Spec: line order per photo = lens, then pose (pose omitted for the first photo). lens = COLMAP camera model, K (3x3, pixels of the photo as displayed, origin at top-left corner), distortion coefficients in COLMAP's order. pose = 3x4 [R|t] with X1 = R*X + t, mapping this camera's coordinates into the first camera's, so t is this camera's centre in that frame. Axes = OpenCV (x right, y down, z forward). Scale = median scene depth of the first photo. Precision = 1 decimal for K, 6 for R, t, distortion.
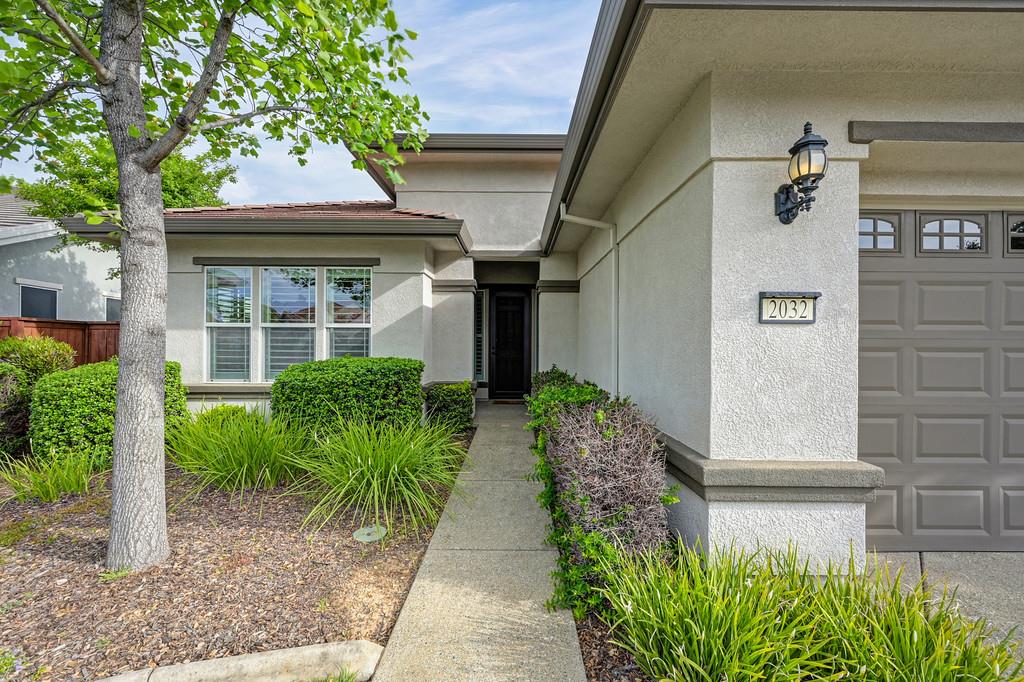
lens RADIAL K [[400.3, 0, 512.0], [0, 400.3, 341.0], [0, 0, 1]] dist [0.000681, 0.000043]
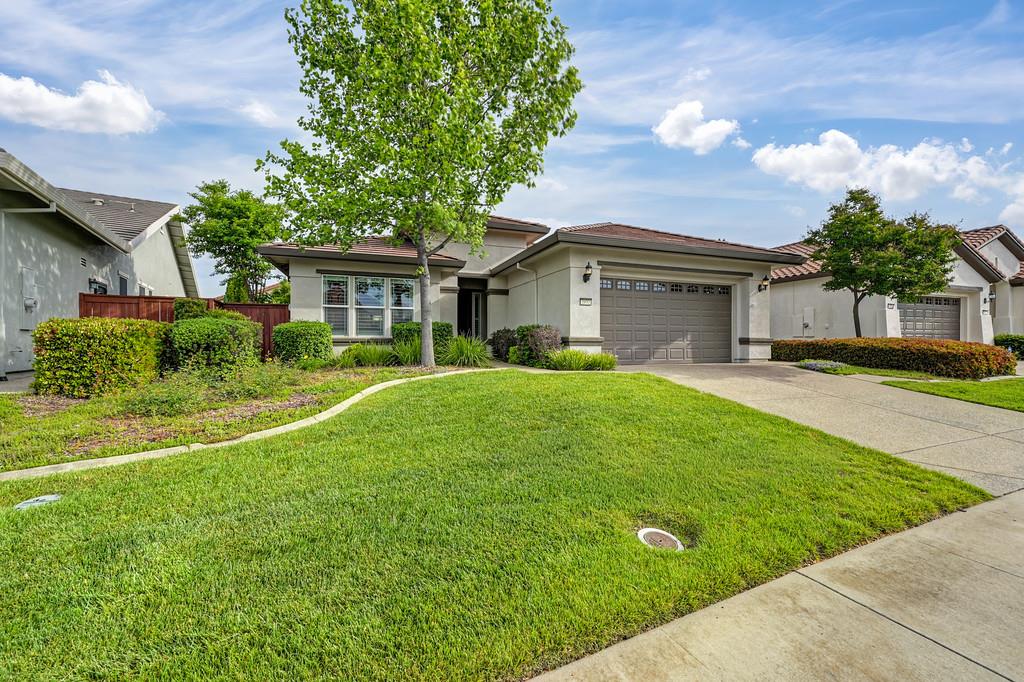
lens RADIAL K [[400.3, 0, 512.0], [0, 400.3, 341.0], [0, 0, 1]] dist [0.000681, 0.000043]
pose [[0.938064, -0.004406, 0.346433, -1.297798], [0.004671, 0.999989, 0.000069, 0.279431], [-0.346430, 0.001554, 0.938075, -2.310362]]
